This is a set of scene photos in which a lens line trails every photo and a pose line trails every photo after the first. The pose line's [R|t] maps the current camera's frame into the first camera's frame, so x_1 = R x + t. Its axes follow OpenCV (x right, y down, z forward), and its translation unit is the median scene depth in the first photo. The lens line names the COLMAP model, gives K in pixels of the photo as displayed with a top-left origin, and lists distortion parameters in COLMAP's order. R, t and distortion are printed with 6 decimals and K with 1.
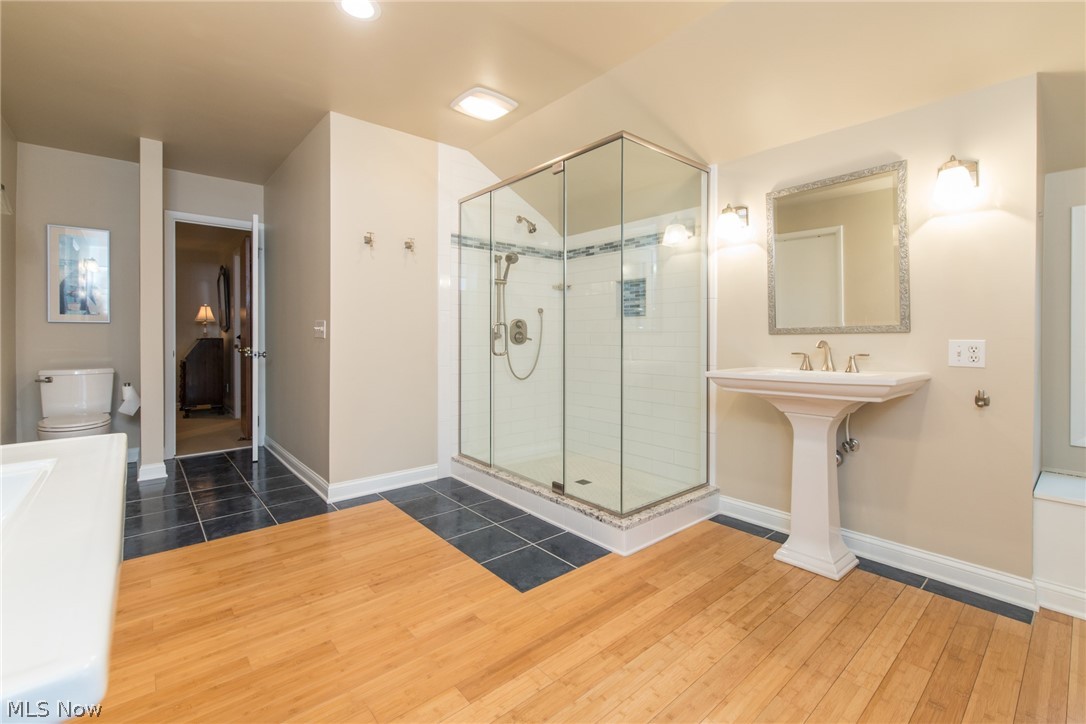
lens RADIAL K [[477.3, 0, 540.2], [0, 477.3, 336.8], [0, 0, 1]] dist [0.001857, -0.000419]
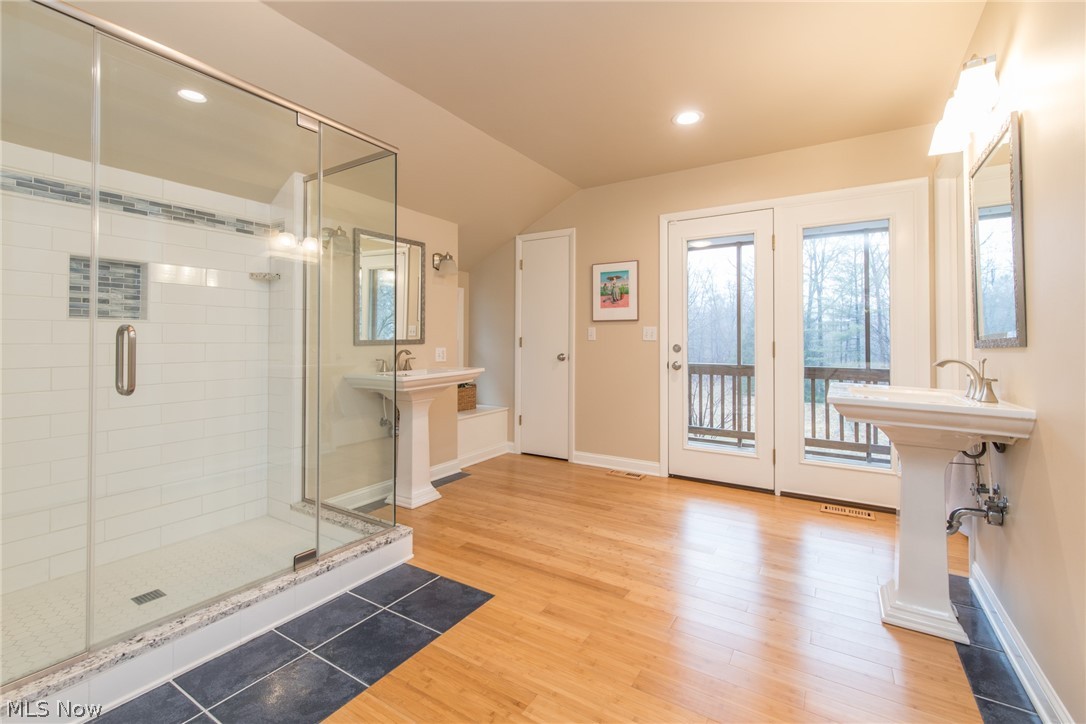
lens RADIAL K [[477.3, 0, 540.2], [0, 477.3, 336.8], [0, 0, 1]] dist [0.001857, -0.000419]
pose [[-0.304793, 0.006954, 0.952393, -1.078256], [0.001217, 0.999975, -0.006912, -0.024493], [-0.952418, -0.000948, -0.304794, 1.234819]]
